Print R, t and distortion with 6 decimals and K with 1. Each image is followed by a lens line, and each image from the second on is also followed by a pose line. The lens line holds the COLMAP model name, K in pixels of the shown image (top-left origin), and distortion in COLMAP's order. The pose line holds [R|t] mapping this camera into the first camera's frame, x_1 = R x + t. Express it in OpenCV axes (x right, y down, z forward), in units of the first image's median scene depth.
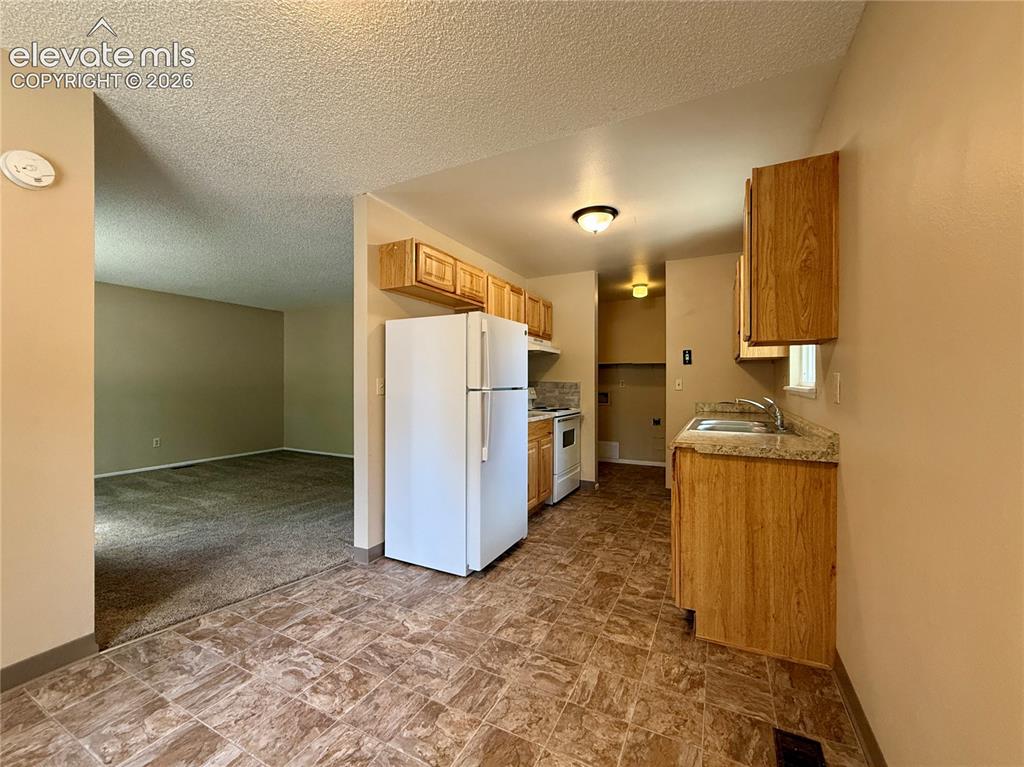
lens RADIAL K [[419.0, 0, 512.0], [0, 419.0, 383.5], [0, 0, 1]] dist [0.001121, -0.000201]
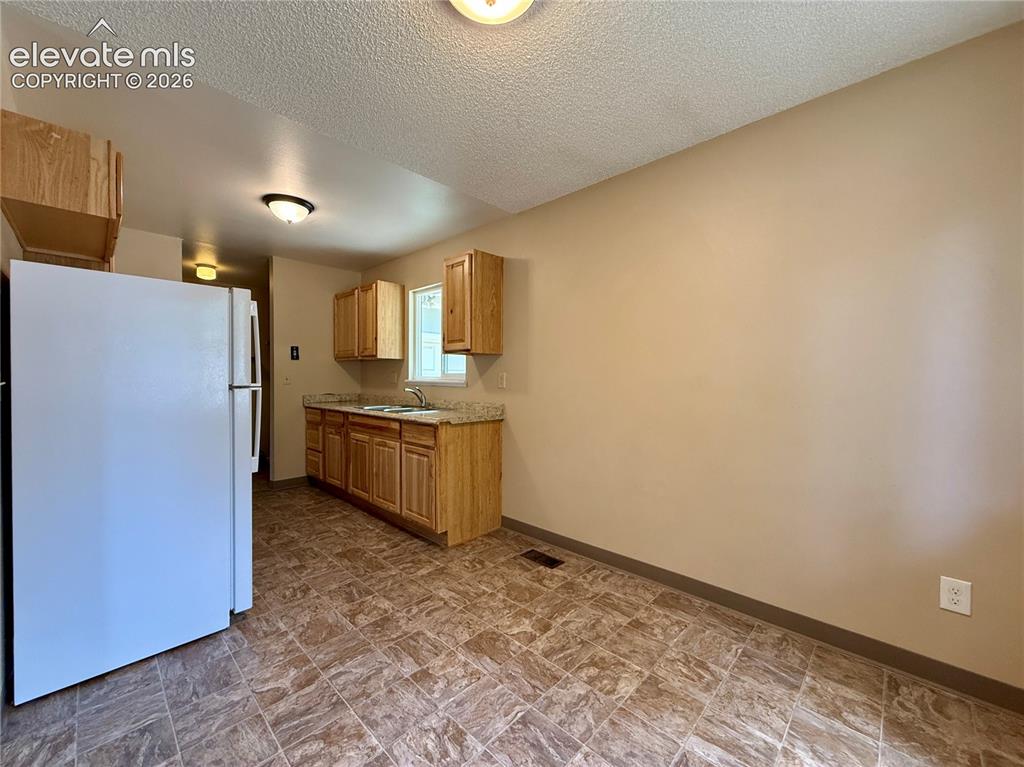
lens RADIAL K [[409.1, 0, 512.0], [0, 409.1, 383.5], [0, 0, 1]] dist [-0.000373, 0.000165]
pose [[0.288277, -0.015653, 0.957419, -0.540994], [0.000335, 0.999868, 0.016247, -0.002741], [-0.957547, -0.004363, 0.288244, 0.222488]]
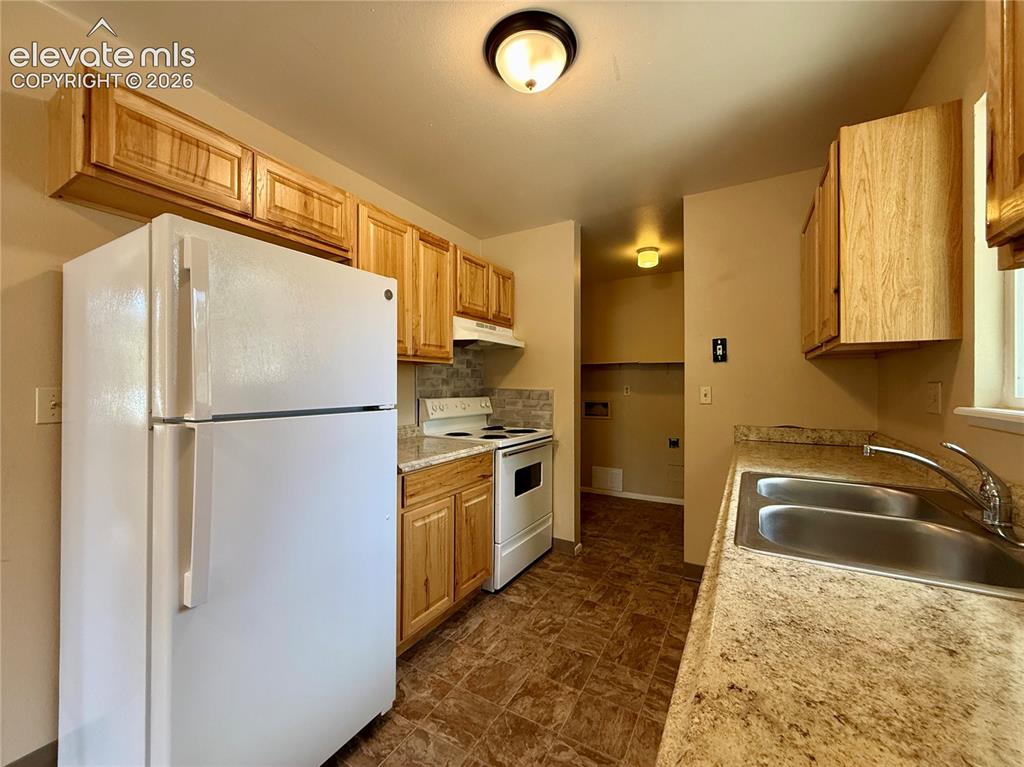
lens RADIAL K [[409.1, 0, 512.0], [0, 409.1, 383.5], [0, 0, 1]] dist [-0.000373, 0.000165]
pose [[0.998314, 0.001290, -0.058033, 0.196754], [-0.001680, 0.999976, -0.006671, -0.013021], [0.058023, 0.006758, 0.998292, 0.506047]]
